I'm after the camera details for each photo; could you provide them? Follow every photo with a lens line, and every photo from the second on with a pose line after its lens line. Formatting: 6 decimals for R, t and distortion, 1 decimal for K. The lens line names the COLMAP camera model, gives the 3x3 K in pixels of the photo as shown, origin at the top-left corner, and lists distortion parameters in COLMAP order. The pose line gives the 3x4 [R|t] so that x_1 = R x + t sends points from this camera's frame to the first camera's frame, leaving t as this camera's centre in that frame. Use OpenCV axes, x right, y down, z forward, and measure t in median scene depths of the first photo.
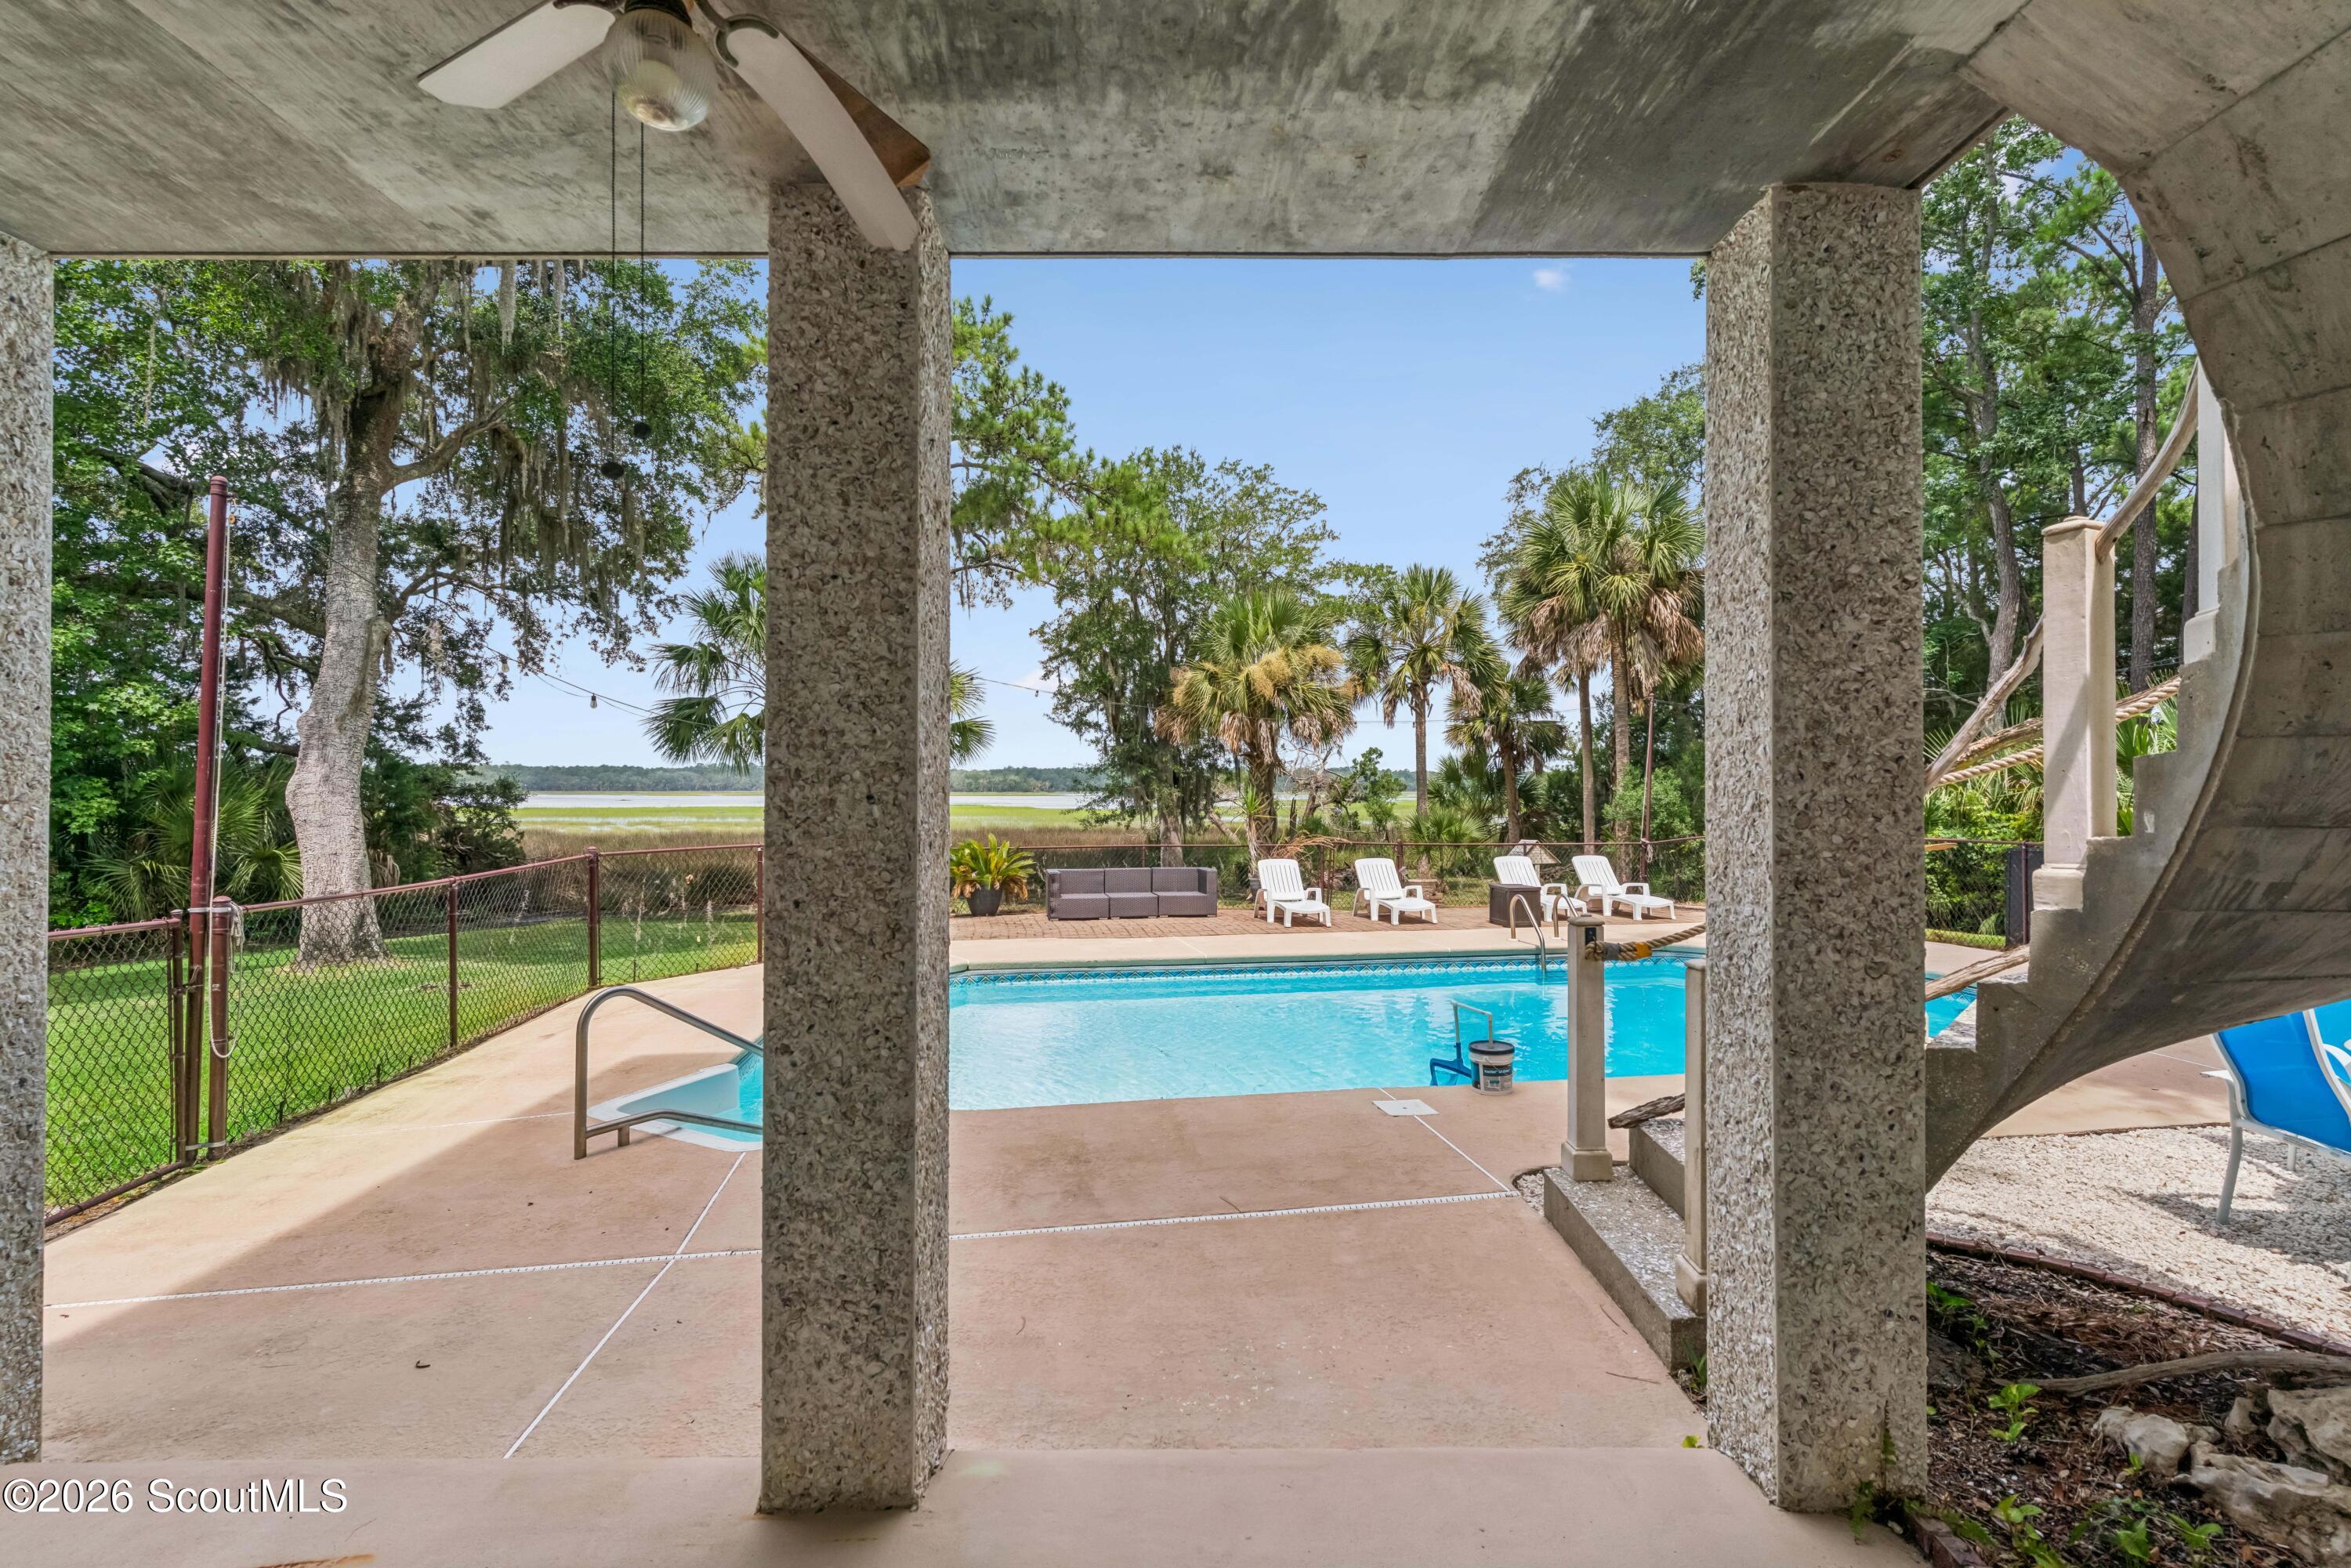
lens RADIAL K [[1105.3, 0, 1184.9], [0, 1105.3, 781.1], [0, 0, 1]] dist [0.001218, -0.000266]
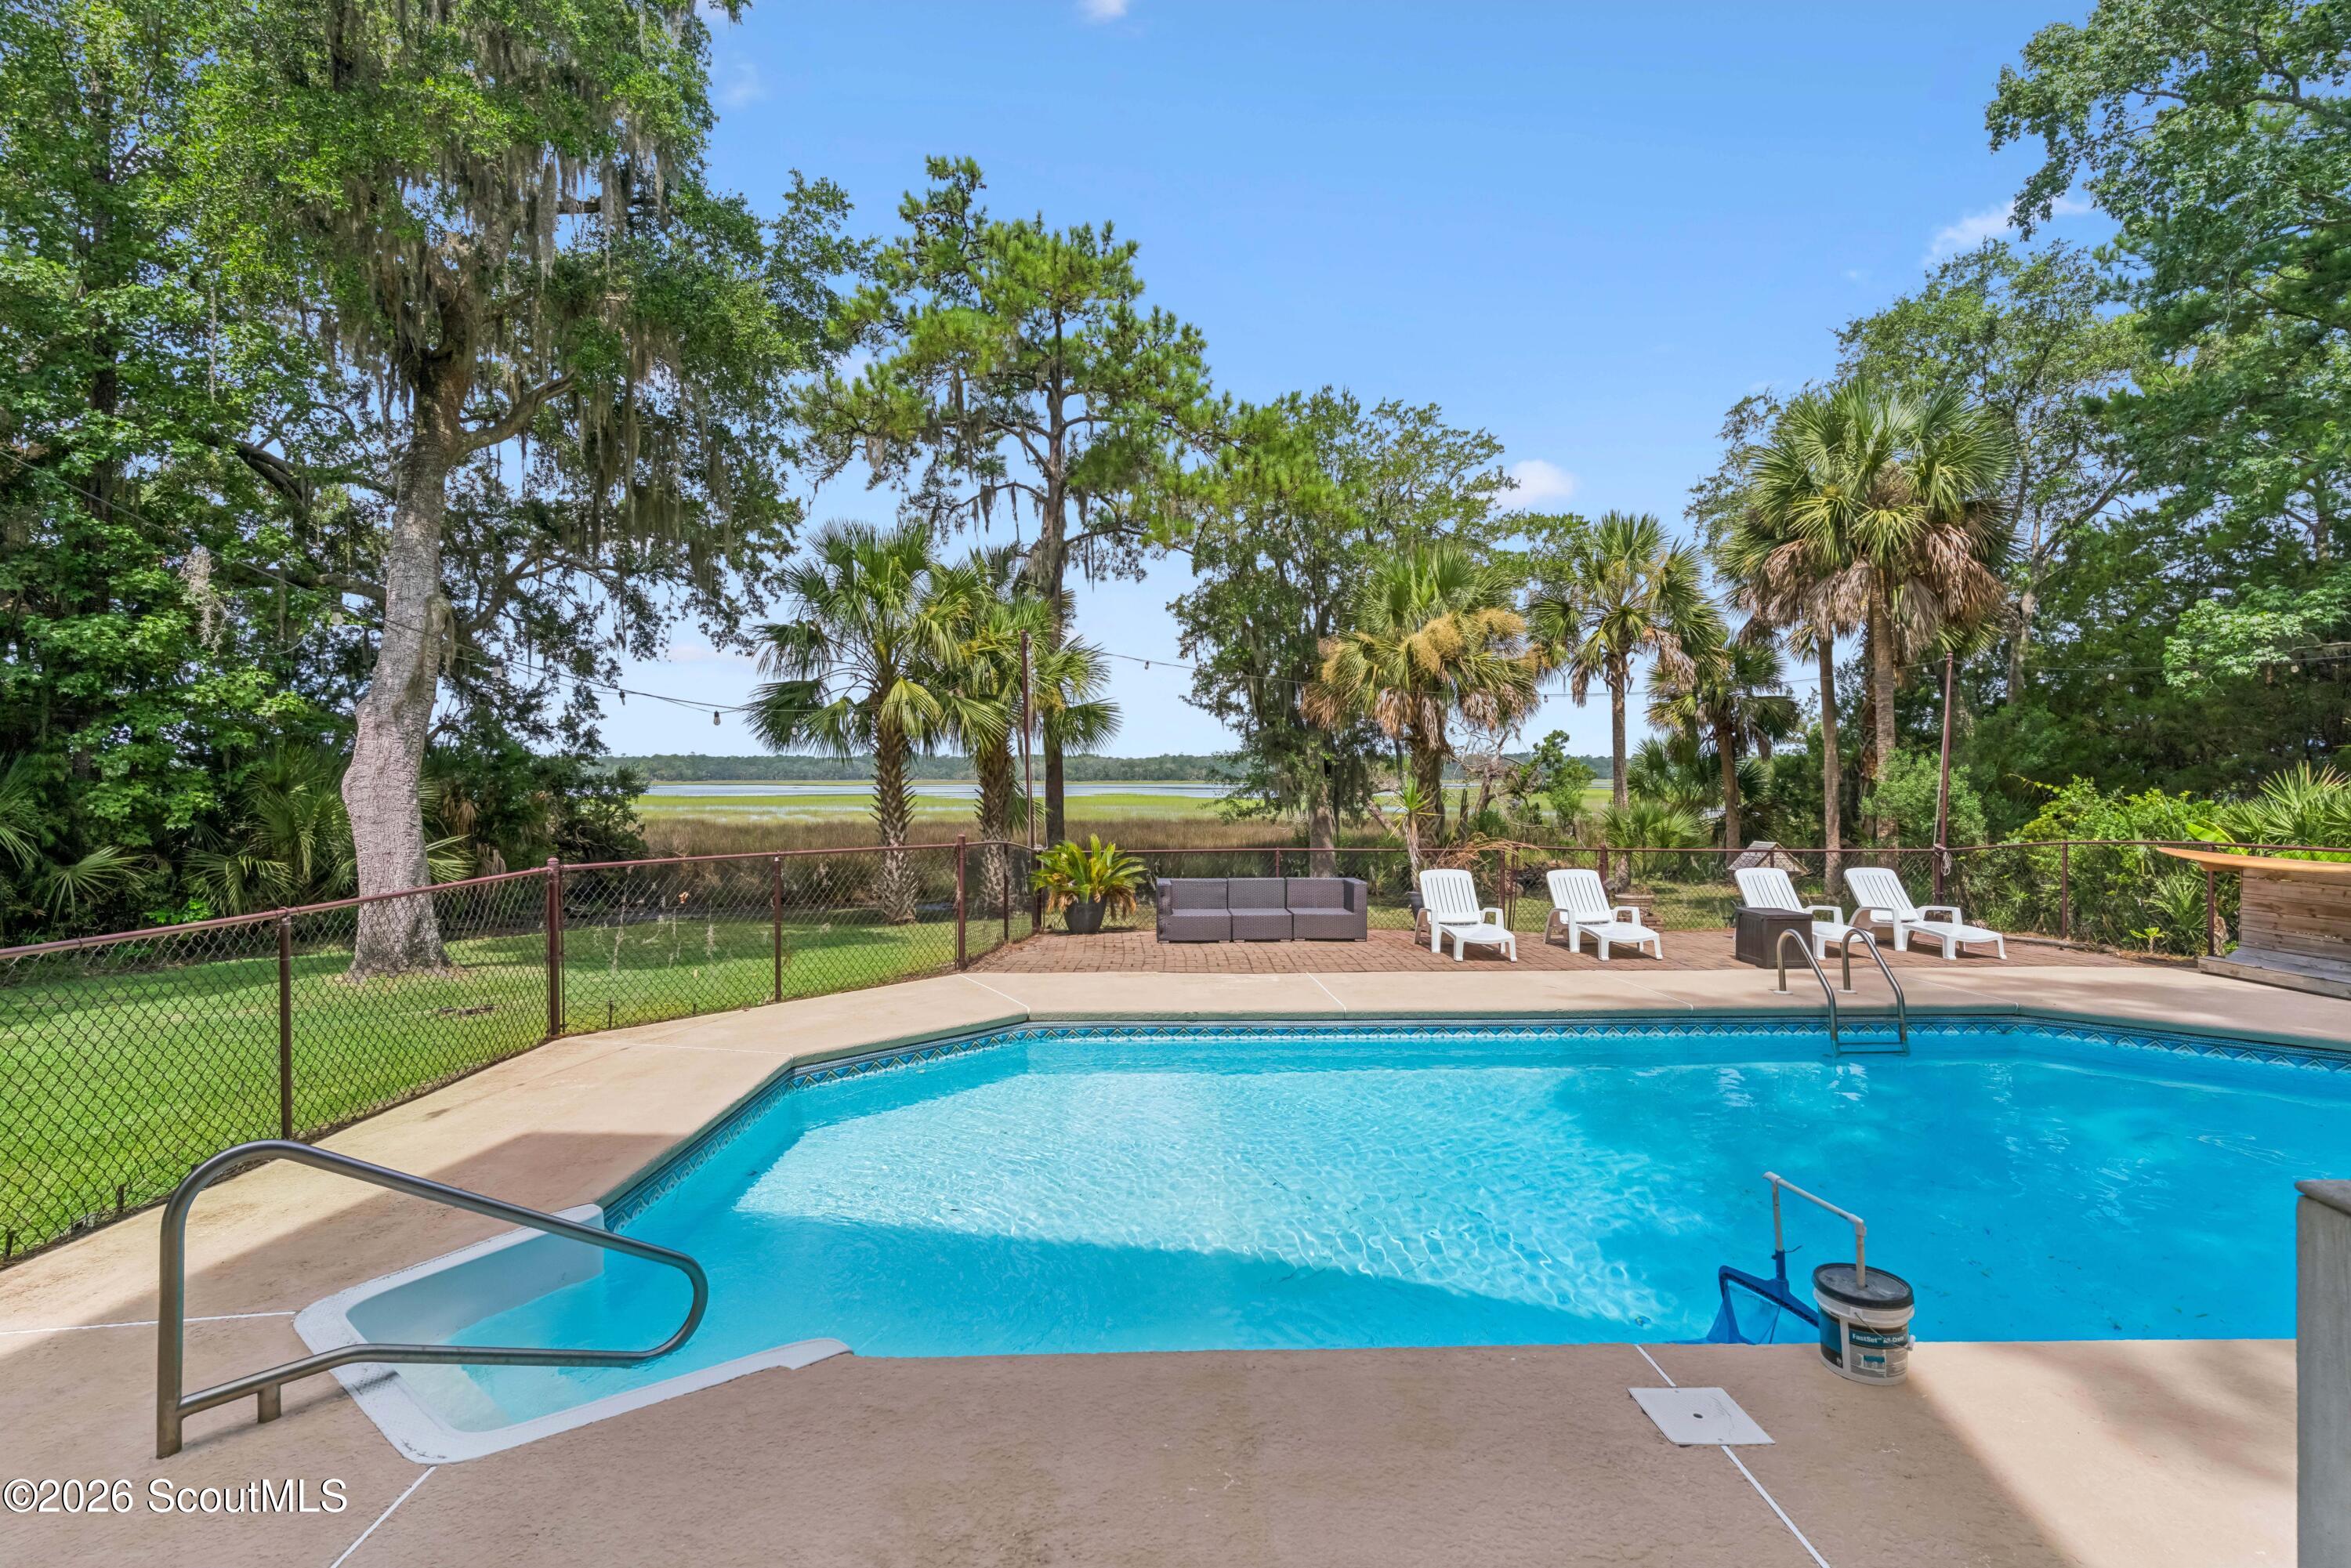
lens RADIAL K [[1146.1, 0, 1166.0], [0, 1146.1, 777.1], [0, 0, 1]] dist [0.001443, 0.001630]
pose [[0.987883, -0.002243, -0.155185, 0.008481], [0.003376, 0.999970, 0.007038, -0.000959], [0.155164, -0.007477, 0.987860, 0.096593]]
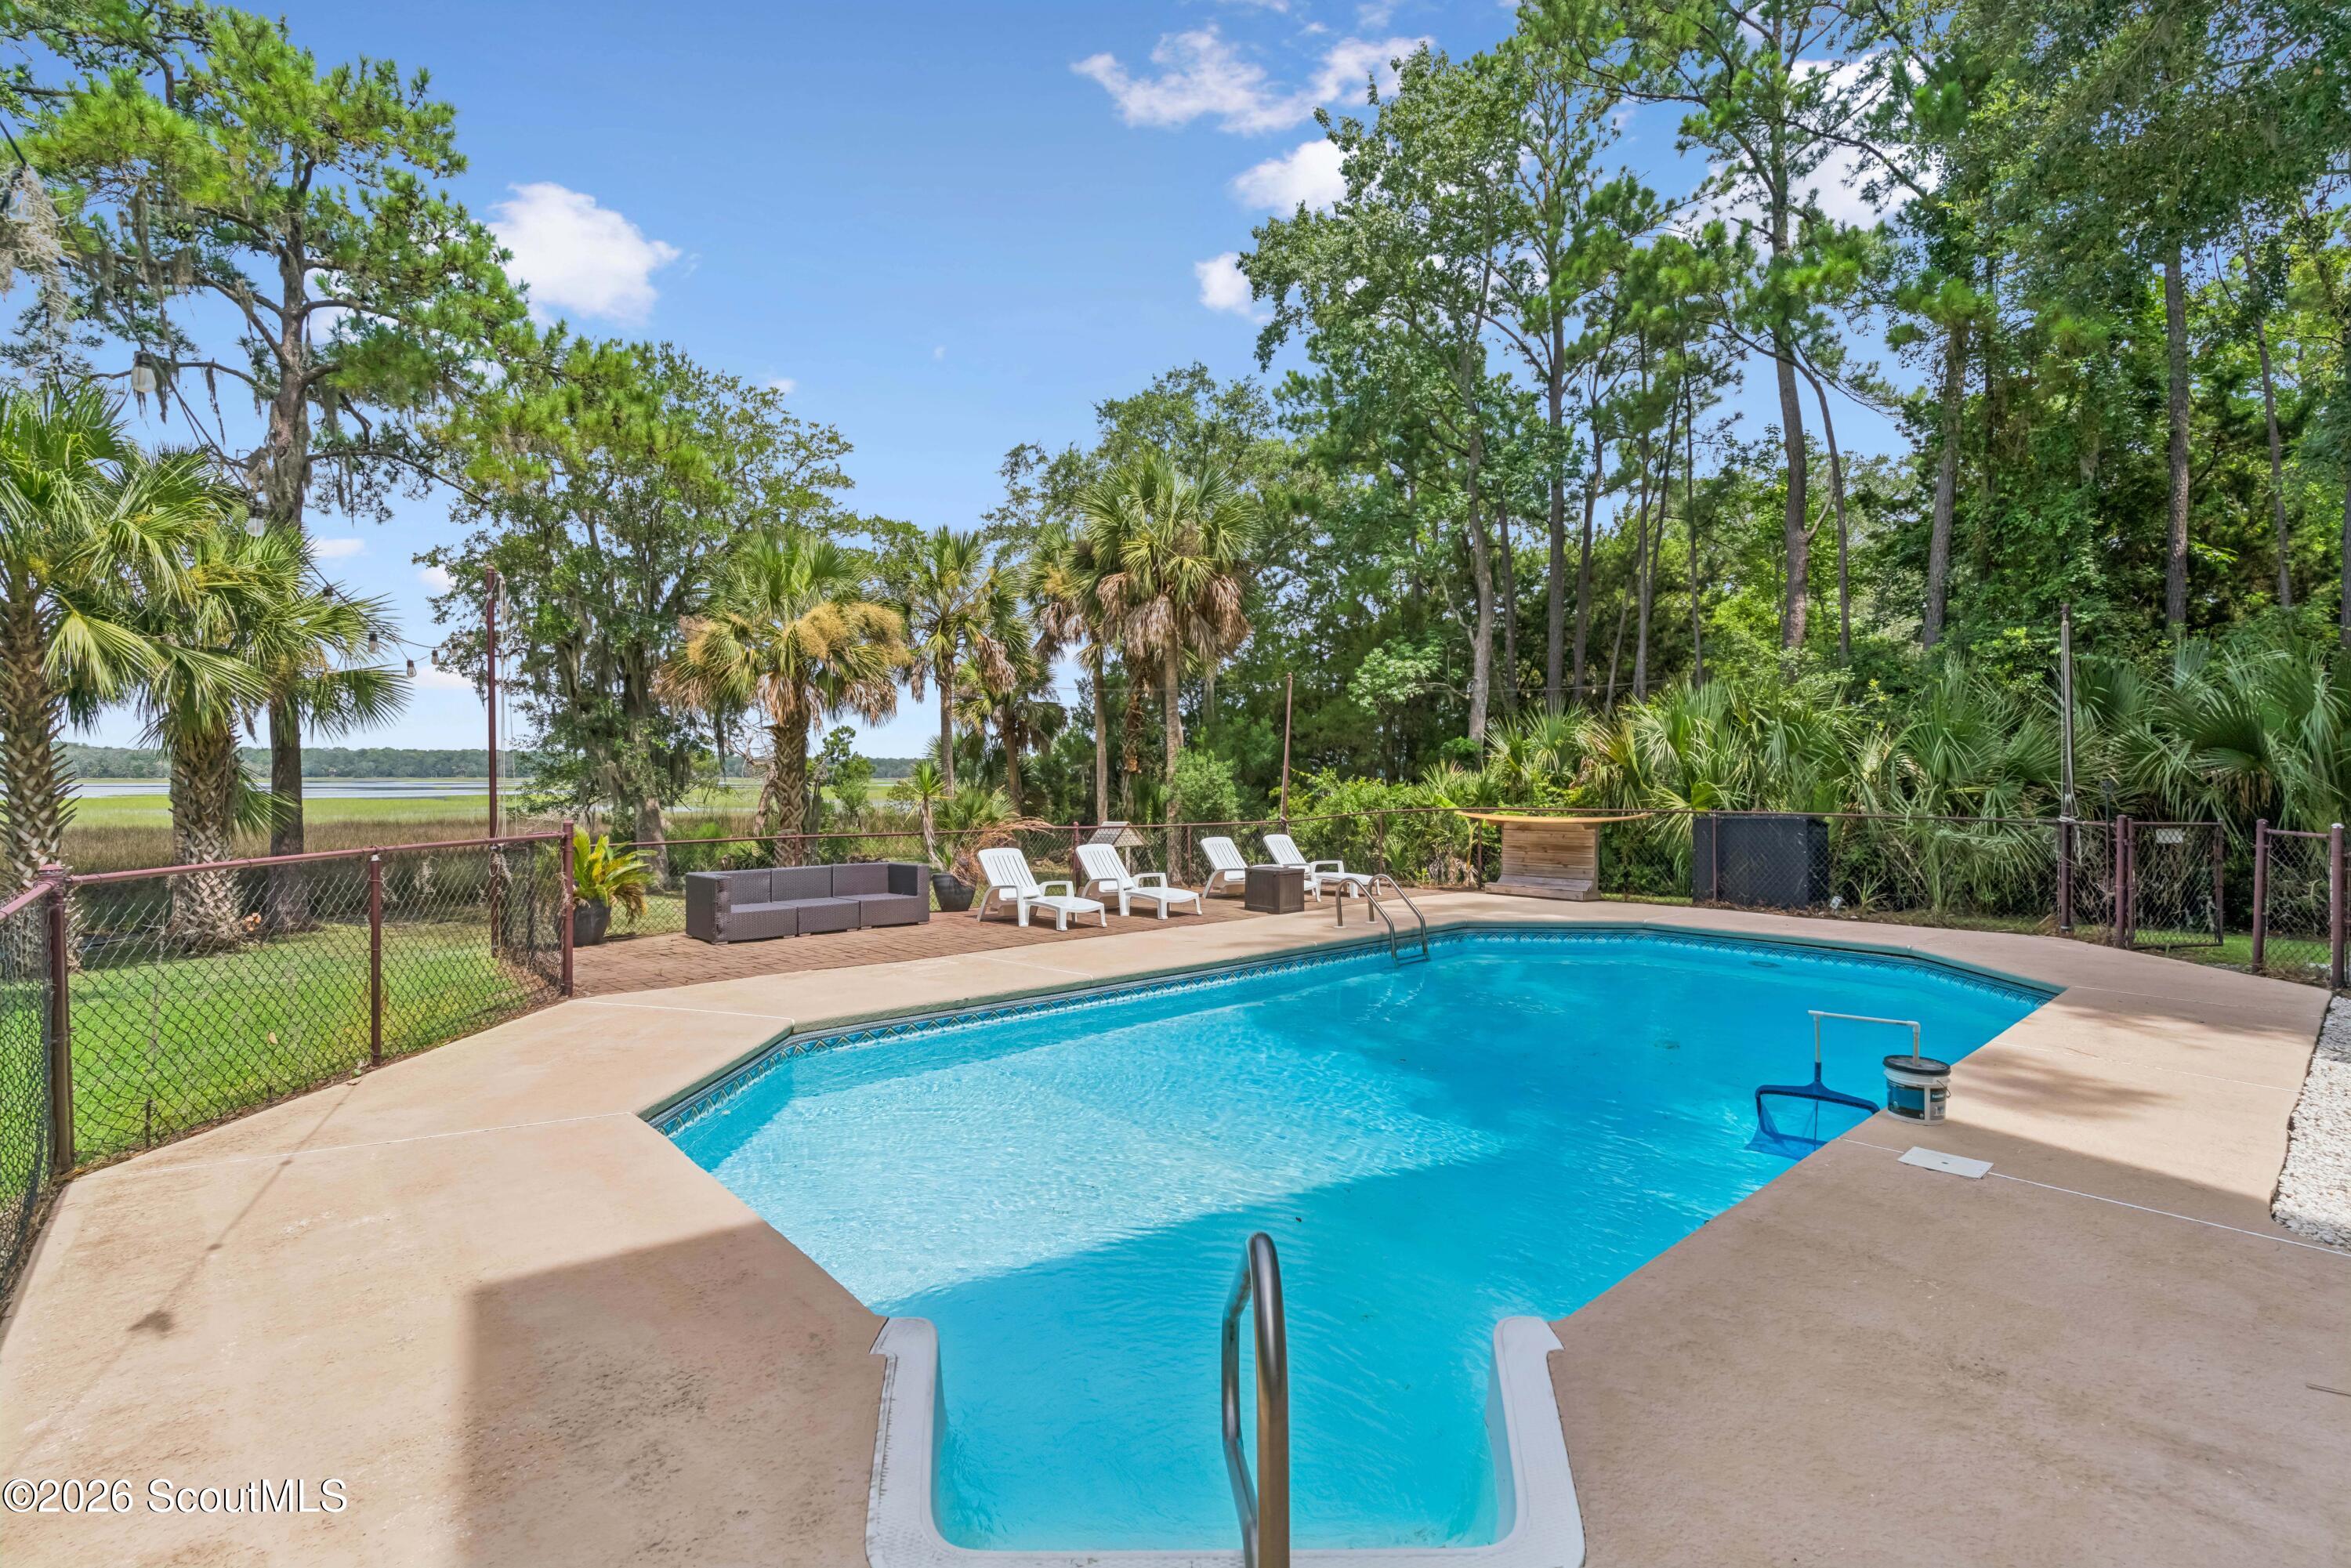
lens RADIAL K [[1105.3, 0, 1170.5], [0, 1105.3, 776.2], [0, 0, 1]] dist [0.001218, -0.000266]
pose [[0.850625, 0.001235, 0.525772, -0.142185], [-0.005582, 0.999962, 0.006681, 0.006683], [-0.525744, -0.008618, 0.850599, 0.140401]]
